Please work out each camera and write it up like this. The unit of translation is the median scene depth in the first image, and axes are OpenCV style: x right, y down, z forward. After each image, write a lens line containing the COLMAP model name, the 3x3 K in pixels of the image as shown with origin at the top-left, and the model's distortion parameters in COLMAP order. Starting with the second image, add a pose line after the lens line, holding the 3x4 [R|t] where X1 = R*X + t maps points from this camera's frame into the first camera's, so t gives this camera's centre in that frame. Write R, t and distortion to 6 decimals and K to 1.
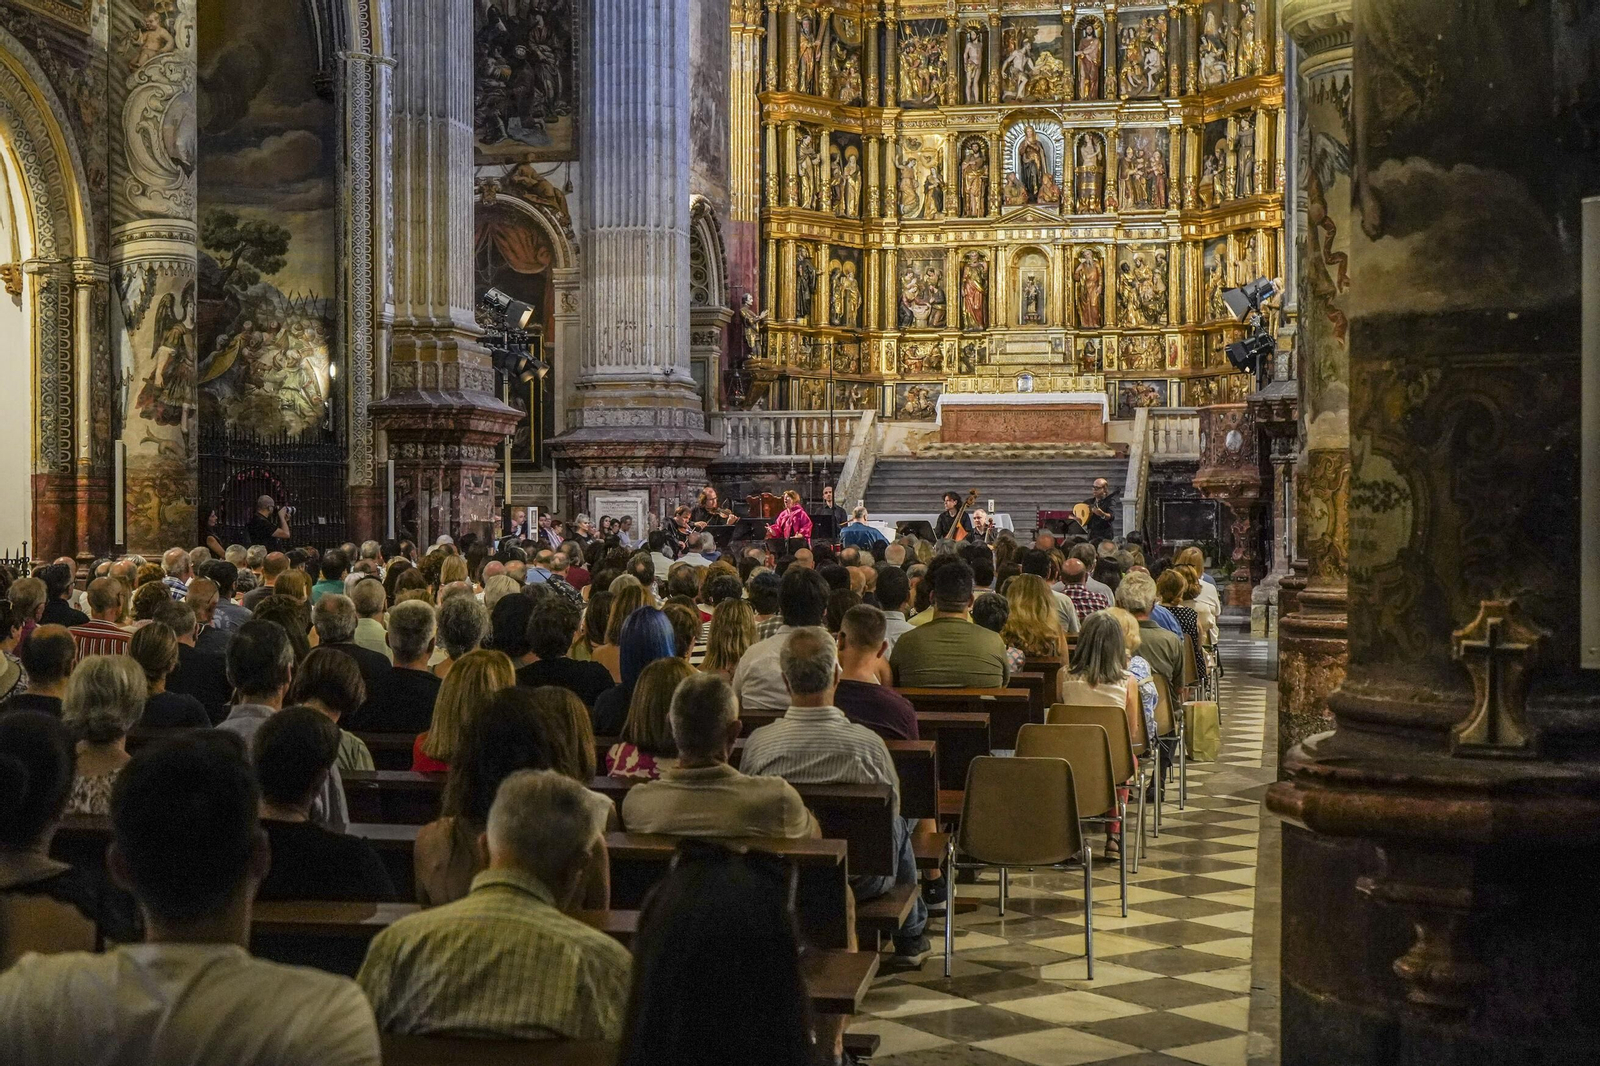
lens RADIAL K [[2433.8, 0, 797.9], [0, 2433.8, 668.3], [0, 0, 1]] dist [-0.016052, 0.121275]
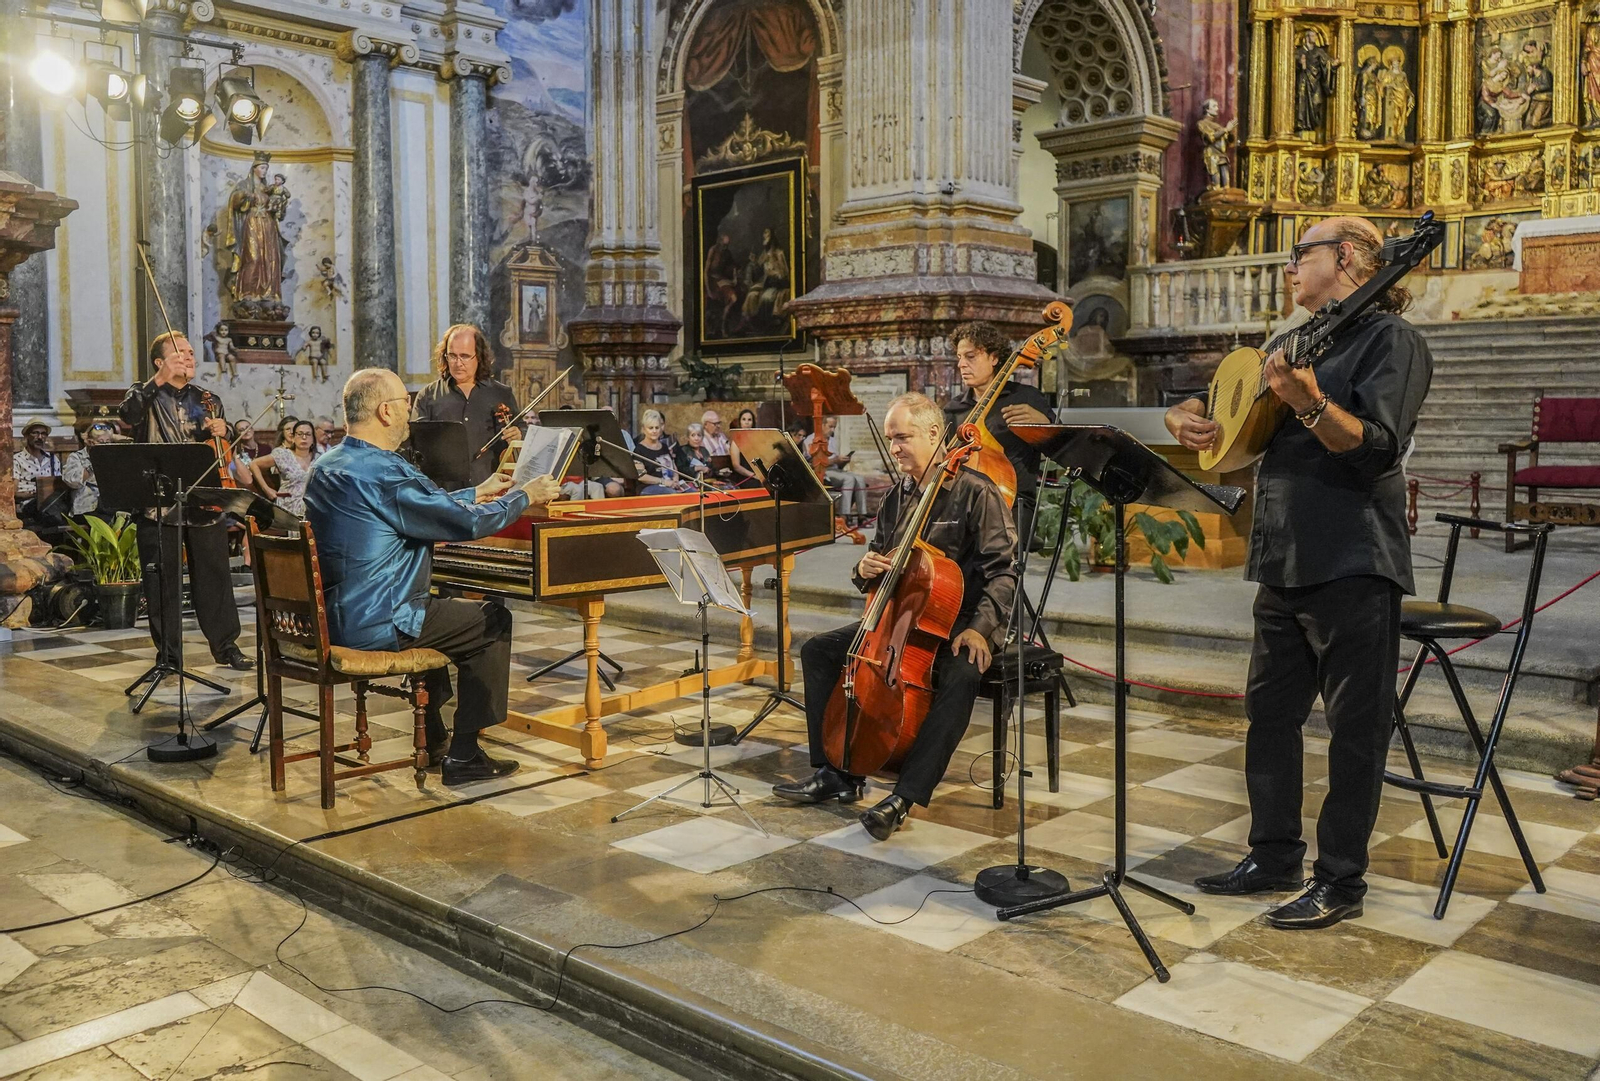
lens RADIAL K [[1409.6, 0, 725.4], [0, 1409.6, 509.8], [0, 0, 1]] dist [-0.002399, 0.003595]
pose [[0.831186, 0.033223, -0.555001, 0.092747], [-0.030202, 0.999437, 0.014596, -0.035592], [0.555174, 0.004630, 0.831722, 0.573029]]
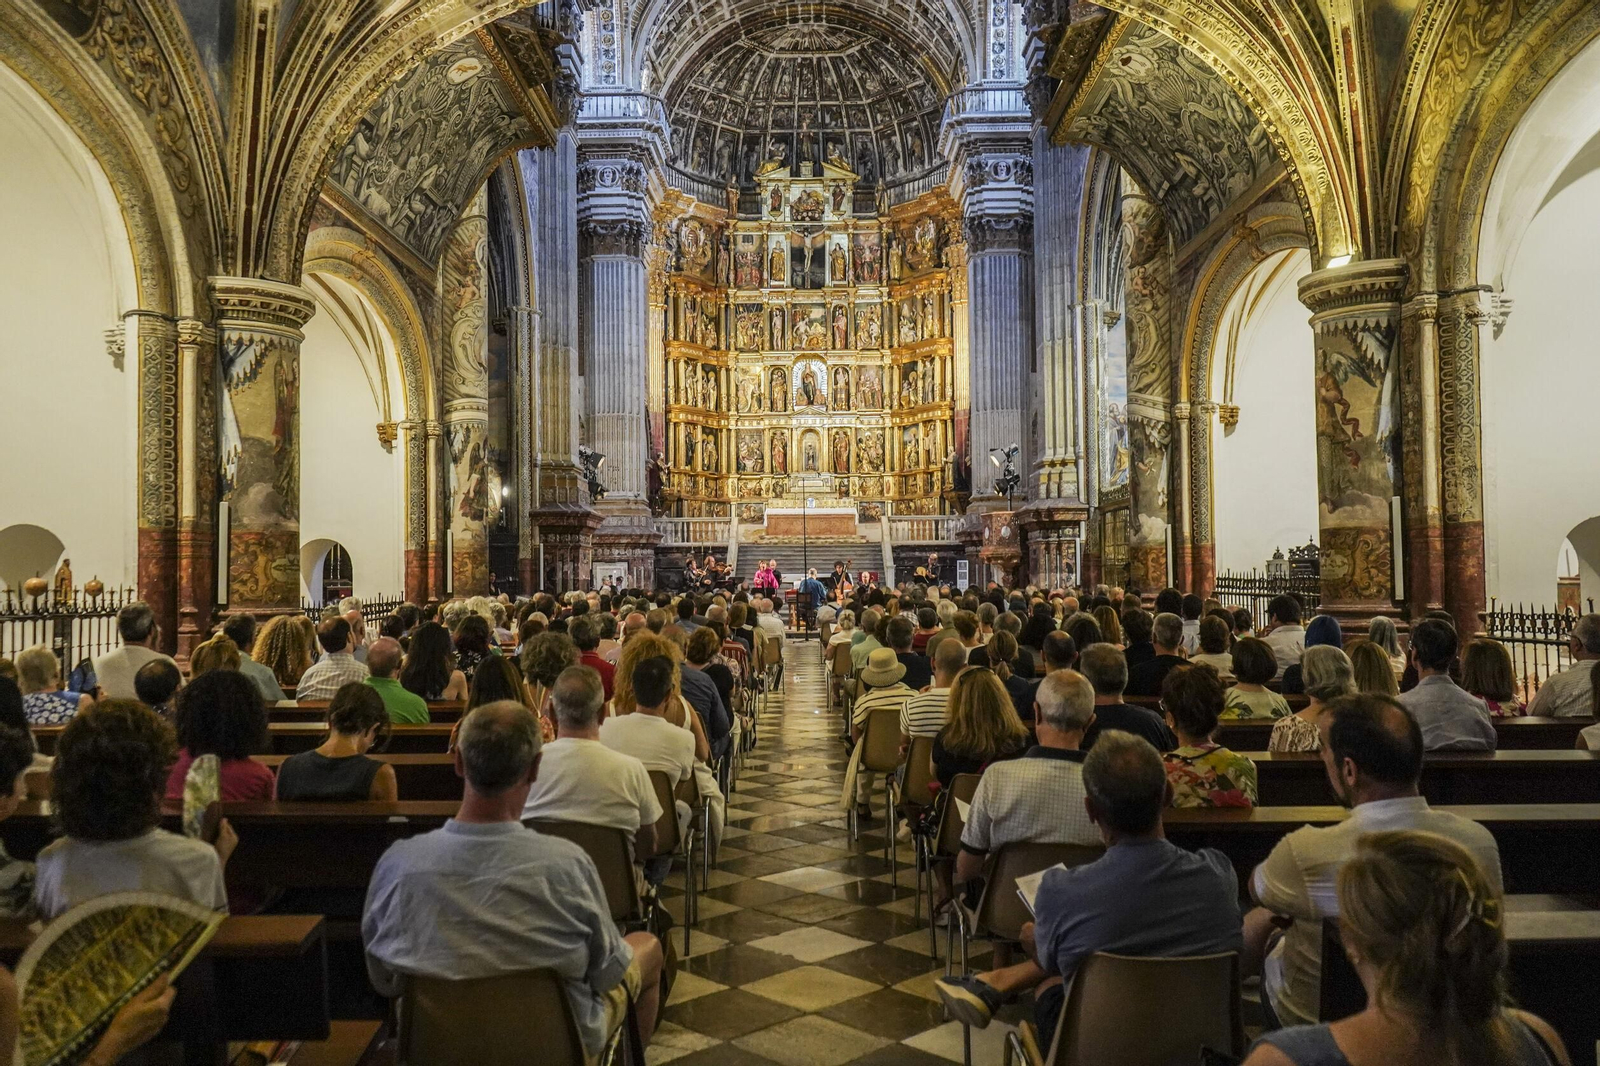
lens RADIAL K [[1312.9, 0, 792.6], [0, 1312.9, 627.6], [0, 0, 1]] dist [-0.005292, -0.007093]
pose [[0.982607, -0.014947, 0.185093, -0.104431], [0.019671, 0.999525, -0.023713, -0.000359], [-0.184651, 0.026942, 0.982435, 0.036263]]
